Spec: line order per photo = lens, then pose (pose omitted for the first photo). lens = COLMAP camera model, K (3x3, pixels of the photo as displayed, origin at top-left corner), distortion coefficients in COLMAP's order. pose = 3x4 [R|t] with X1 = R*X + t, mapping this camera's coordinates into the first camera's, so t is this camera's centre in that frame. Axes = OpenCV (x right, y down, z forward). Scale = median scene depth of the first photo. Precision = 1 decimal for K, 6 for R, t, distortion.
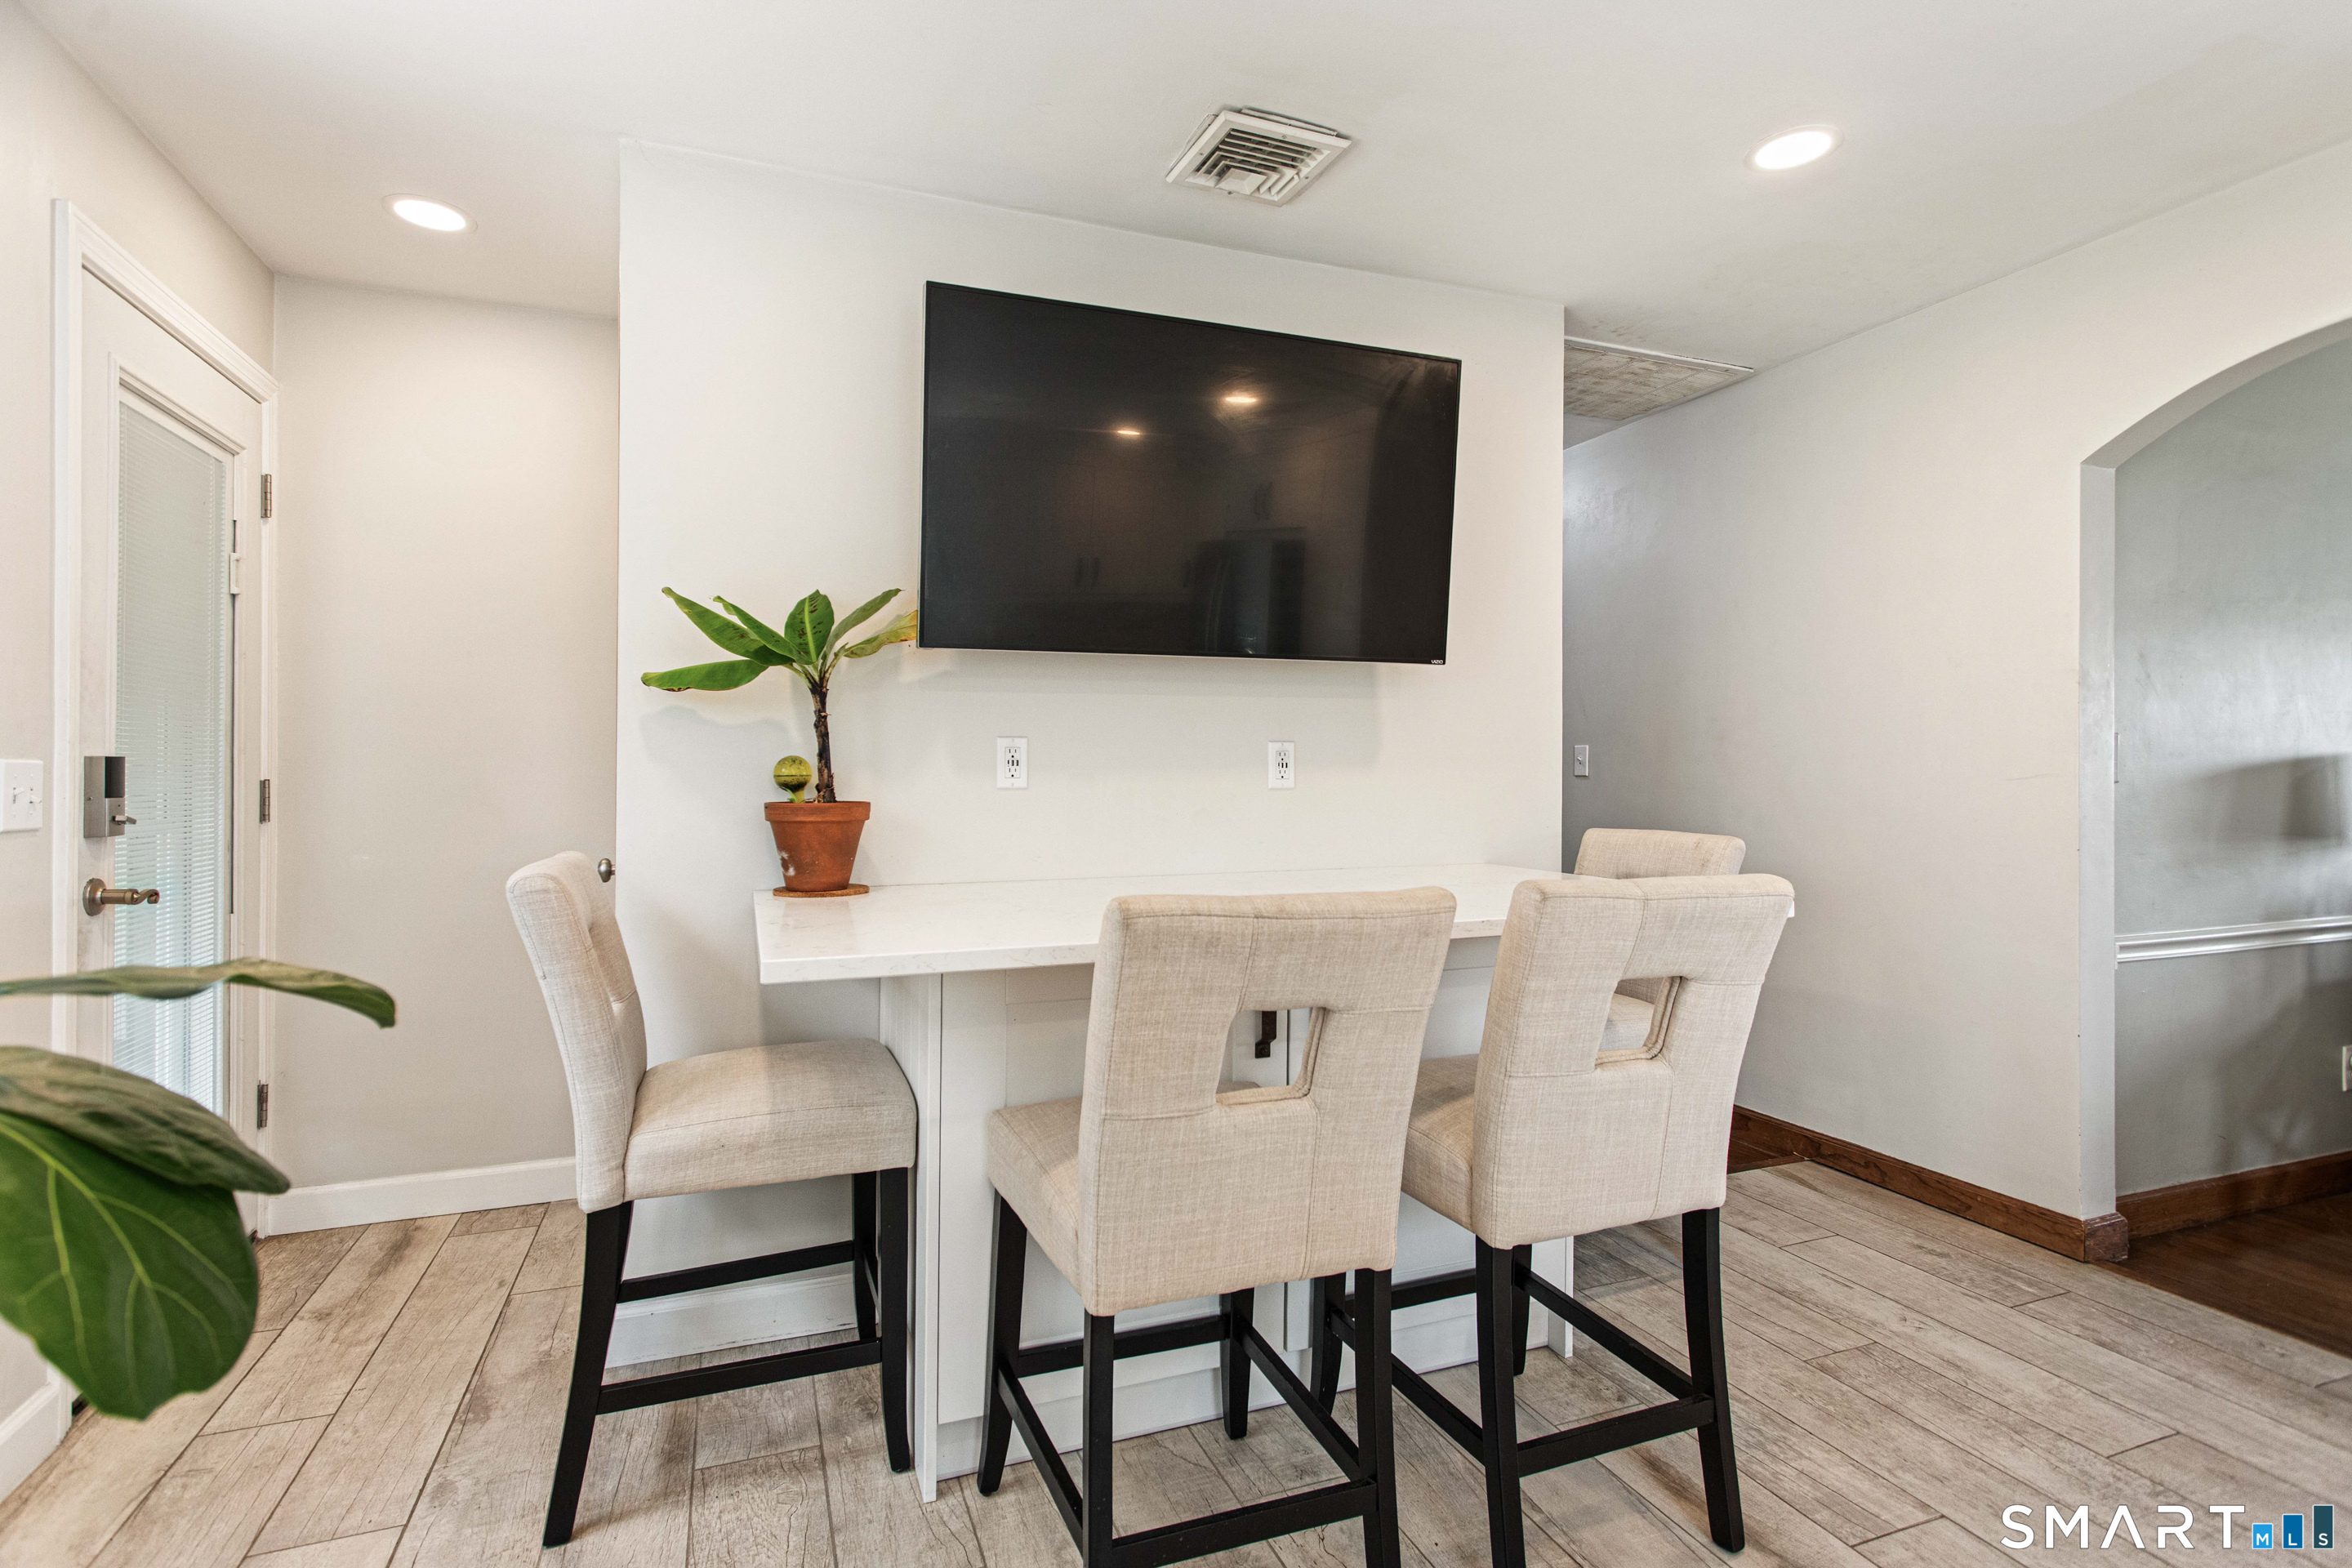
lens RADIAL K [[1104.3, 0, 1170.8], [0, 1104.3, 777.9], [0, 0, 1]] dist [0.002366, -0.000032]
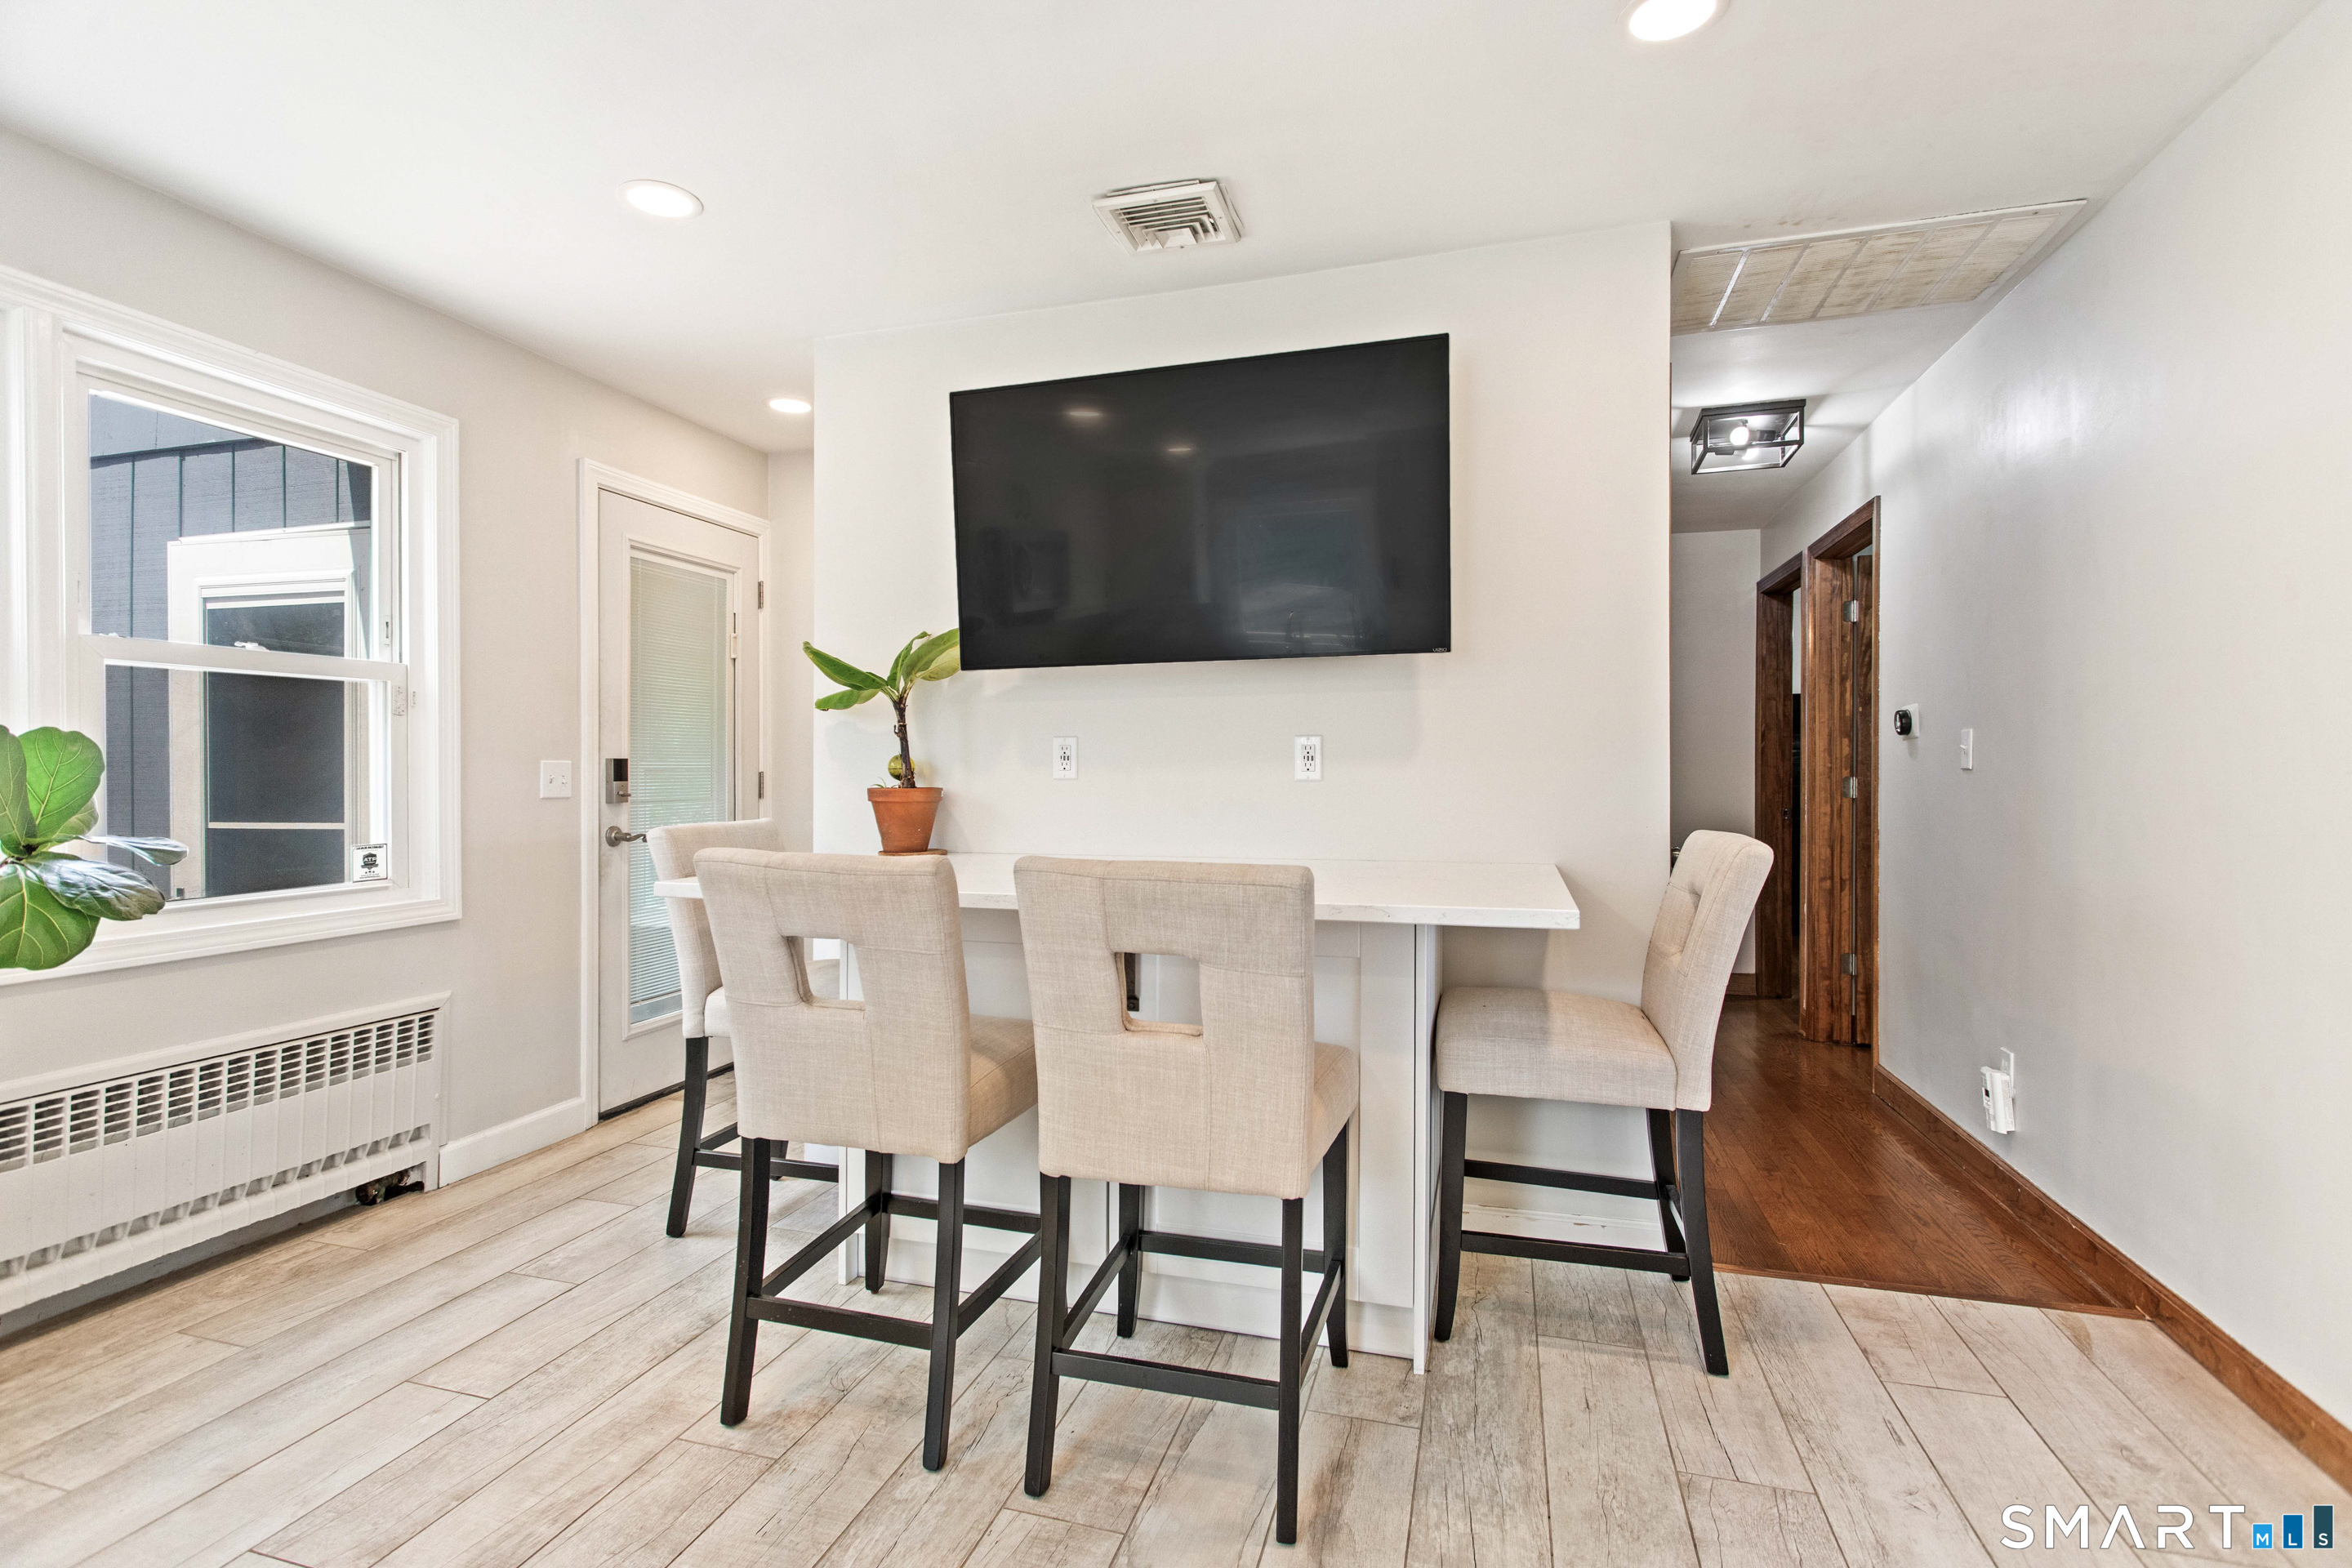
lens RADIAL K [[1104.3, 0, 1175.9], [0, 1104.3, 778.4], [0, 0, 1]] dist [0.002366, -0.000032]
pose [[0.795611, 0.003363, -0.605798, 0.787413], [-0.001538, 0.999993, 0.003531, 0.004565], [0.605805, -0.001878, 0.795611, 0.113937]]
